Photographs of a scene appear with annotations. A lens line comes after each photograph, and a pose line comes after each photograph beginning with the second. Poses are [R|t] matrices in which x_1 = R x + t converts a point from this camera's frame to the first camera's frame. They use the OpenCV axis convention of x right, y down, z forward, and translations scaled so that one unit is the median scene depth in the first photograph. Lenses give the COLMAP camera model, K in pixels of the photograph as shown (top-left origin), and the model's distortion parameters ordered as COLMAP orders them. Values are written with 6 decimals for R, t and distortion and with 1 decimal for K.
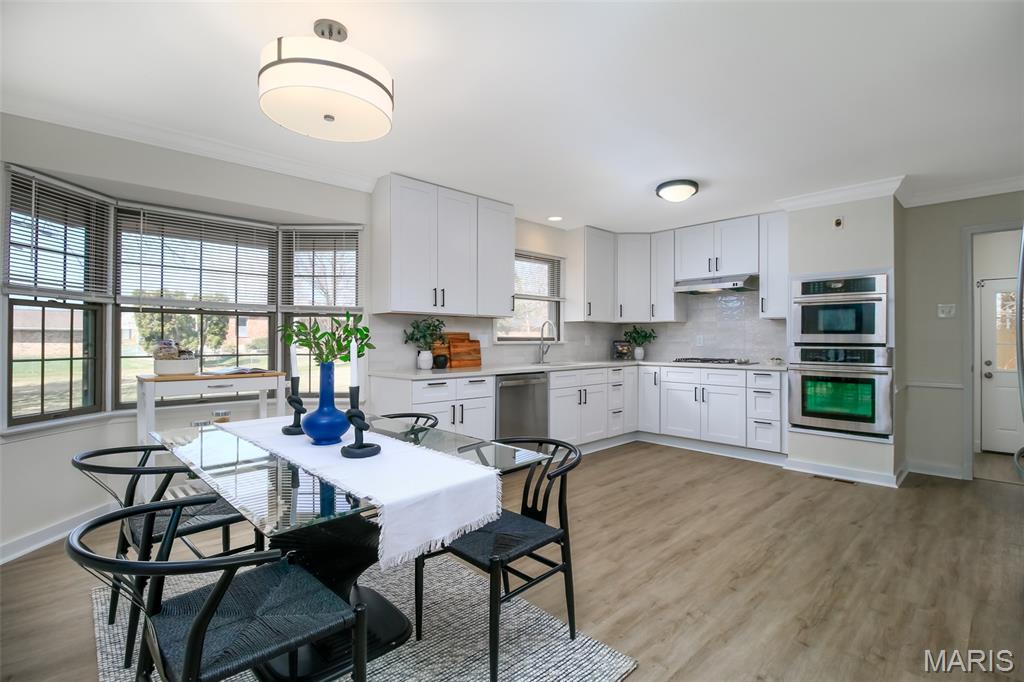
lens RADIAL K [[468.9, 0, 515.8], [0, 468.9, 338.5], [0, 0, 1]] dist [-0.016995, -0.001533]
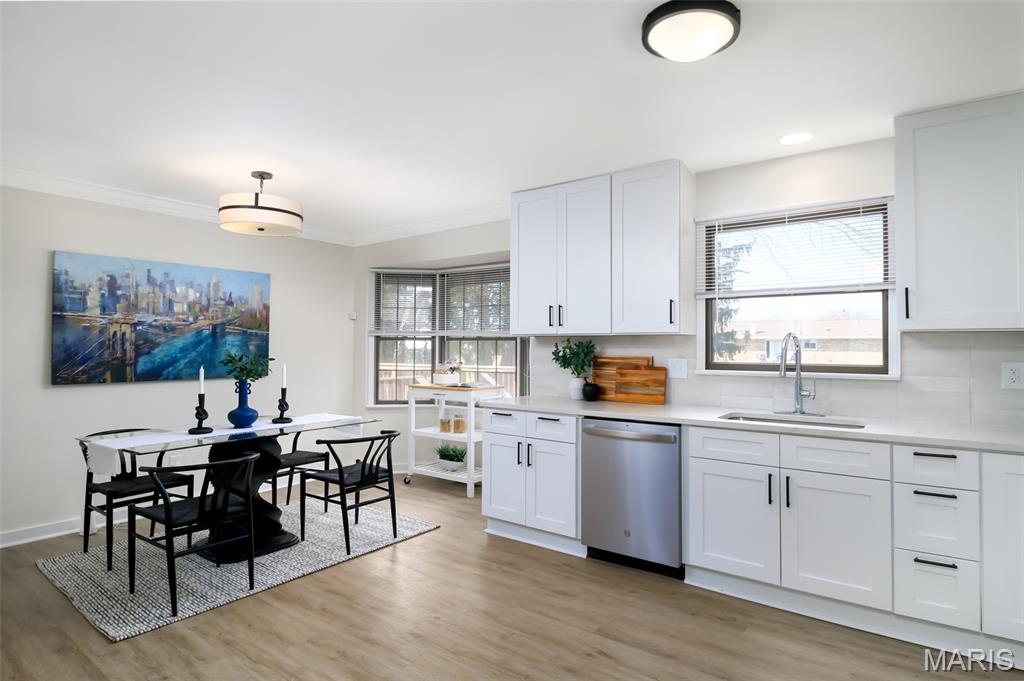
lens RADIAL K [[551.6, 0, 532.1], [0, 551.6, 332.6], [0, 0, 1]] dist [0.003471, -0.007467]
pose [[0.180686, -0.024917, -0.983225, 0.805197], [0.000141, 0.999680, -0.025308, -0.031206], [0.983541, 0.004434, 0.180632, 0.768766]]
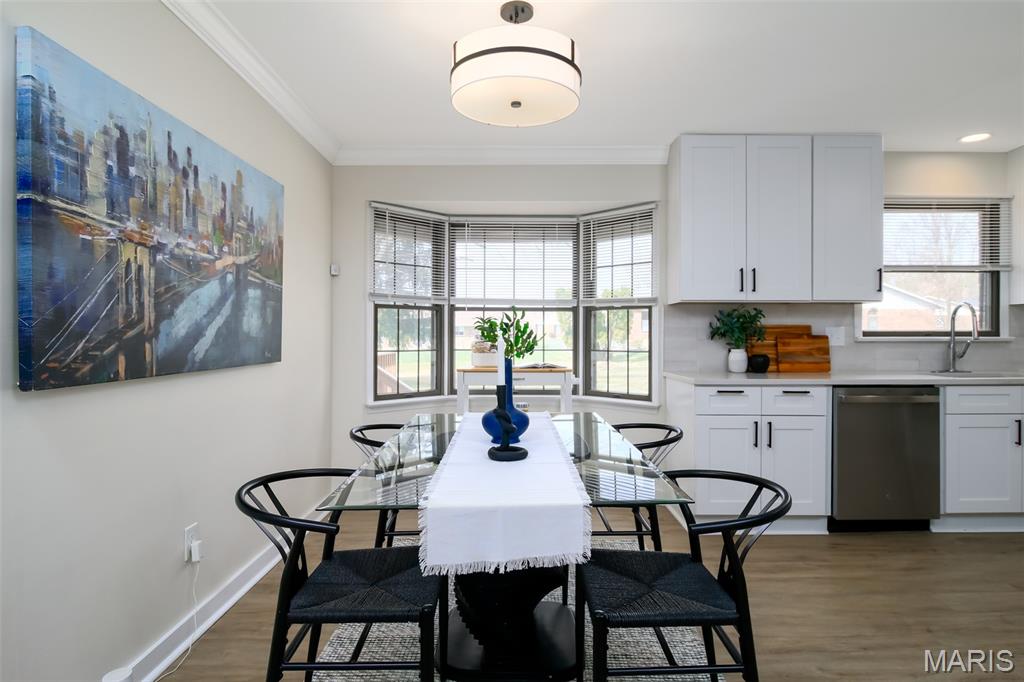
lens RADIAL K [[551.6, 0, 533.7], [0, 551.6, 333.2], [0, 0, 1]] dist [0.003471, -0.007467]
pose [[0.729675, -0.002308, -0.683791, 0.198422], [0.002730, 0.999996, -0.000462, -0.000620], [0.683789, -0.001530, 0.729678, 0.095927]]
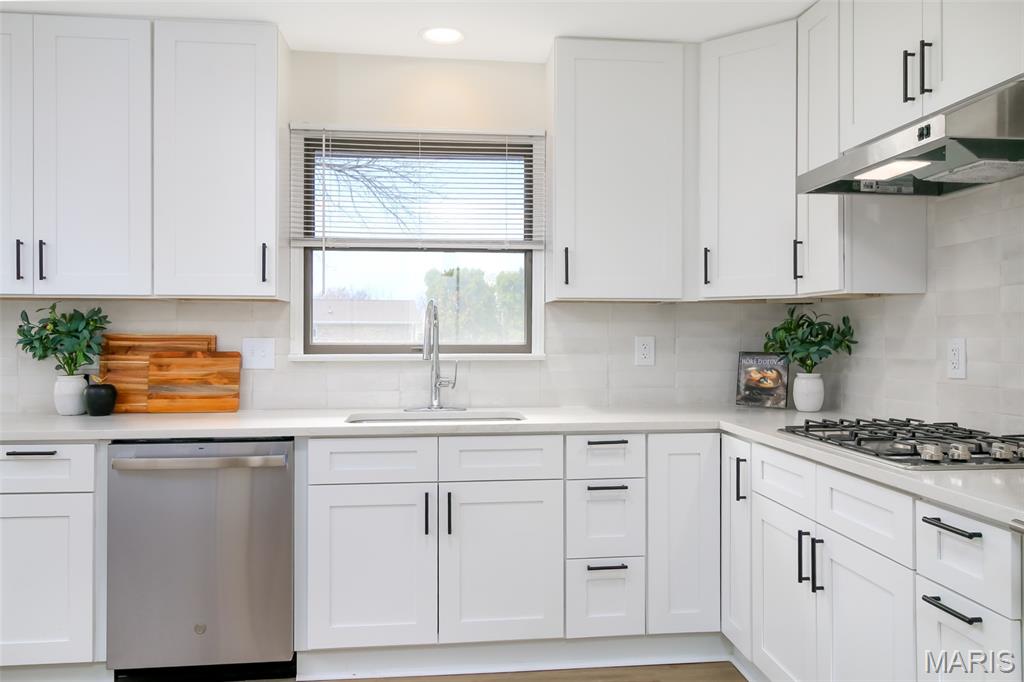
lens RADIAL K [[766.8, 0, 517.1], [0, 766.8, 335.0], [0, 0, 1]] dist [0.005016, -0.006769]
pose [[0.796485, -0.001612, -0.604656, 0.655067], [0.002765, 0.999996, 0.000977, -0.014115], [0.604652, -0.002450, 0.796486, 0.685079]]
